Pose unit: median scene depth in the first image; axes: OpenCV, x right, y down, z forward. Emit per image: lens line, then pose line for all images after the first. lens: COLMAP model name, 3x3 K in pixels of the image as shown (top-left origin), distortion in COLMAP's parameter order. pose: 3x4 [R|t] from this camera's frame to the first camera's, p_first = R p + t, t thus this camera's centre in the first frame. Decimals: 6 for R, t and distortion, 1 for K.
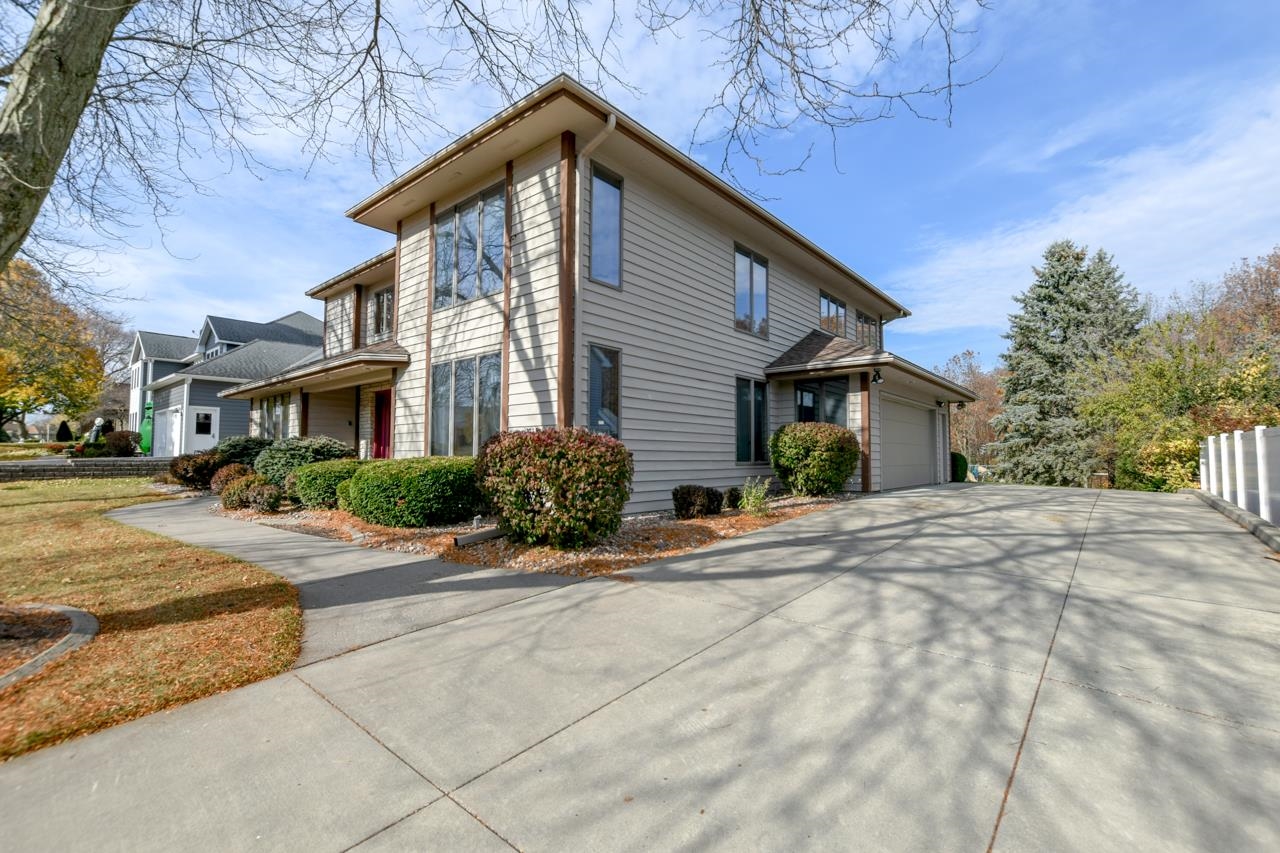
lens RADIAL K [[574.2, 0, 642.0], [0, 574.2, 422.0], [0, 0, 1]] dist [-0.010630, 0.002687]
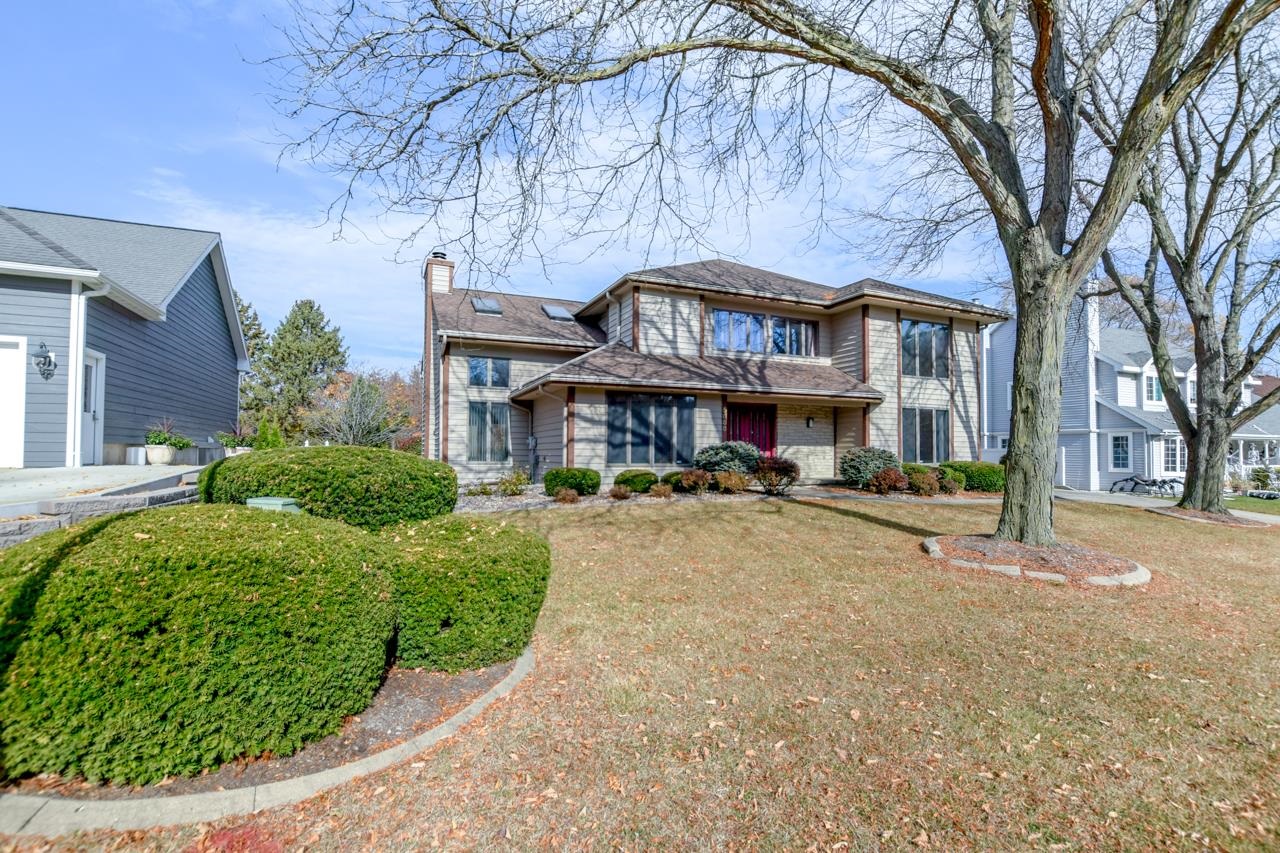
lens RADIAL K [[574.2, 0, 651.6], [0, 574.2, 435.5], [0, 0, 1]] dist [-0.010630, 0.002687]
pose [[0.426371, 0.022570, 0.904267, -1.884747], [-0.063267, 0.997984, 0.004922, 0.020216], [-0.902333, -0.059309, 0.426940, 0.791533]]
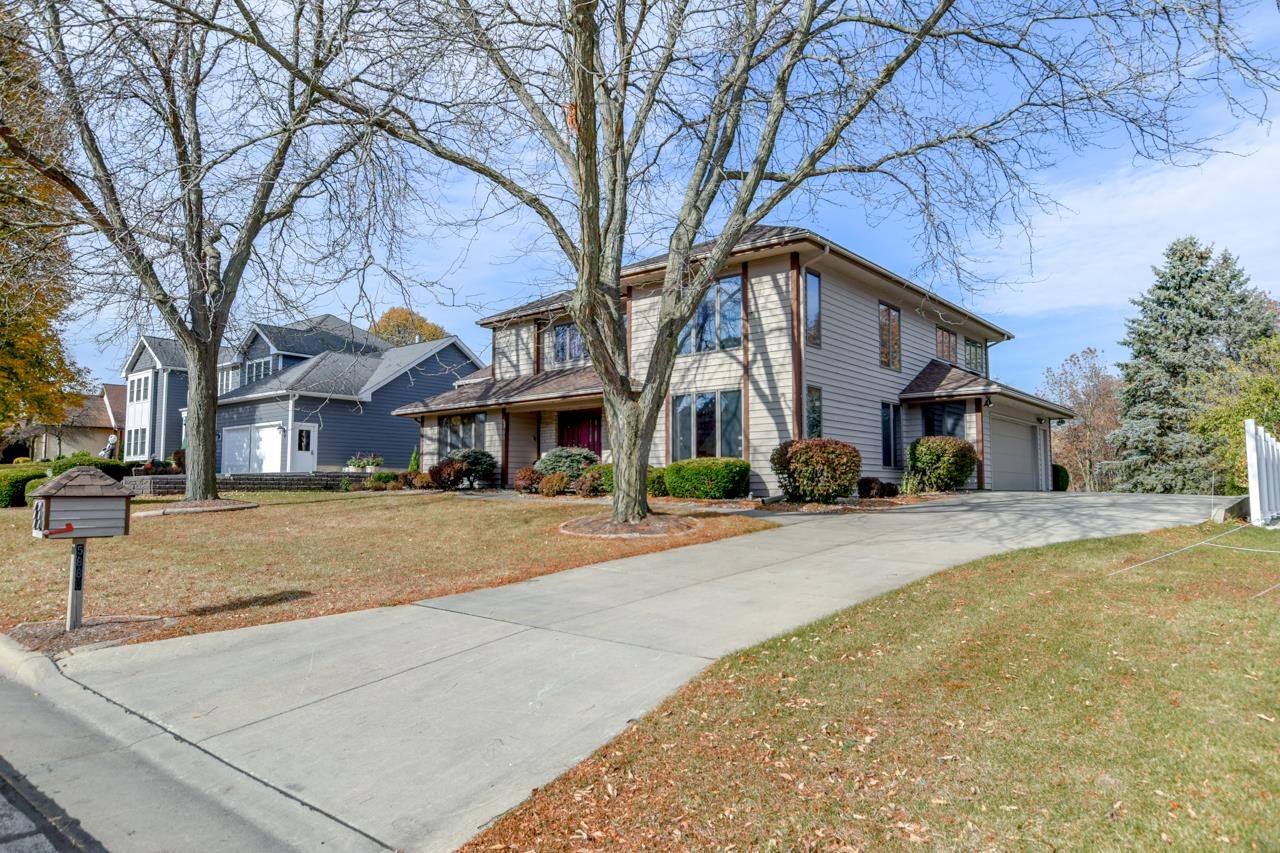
lens RADIAL K [[824.2, 0, 636.2], [0, 824.2, 420.6], [0, 0, 1]] dist [0.037951, 0.002052]
pose [[0.999959, -0.001098, 0.009005, -0.396502], [0.001311, 0.999719, -0.023670, 0.008263], [-0.008976, 0.023680, 0.999679, -0.856661]]
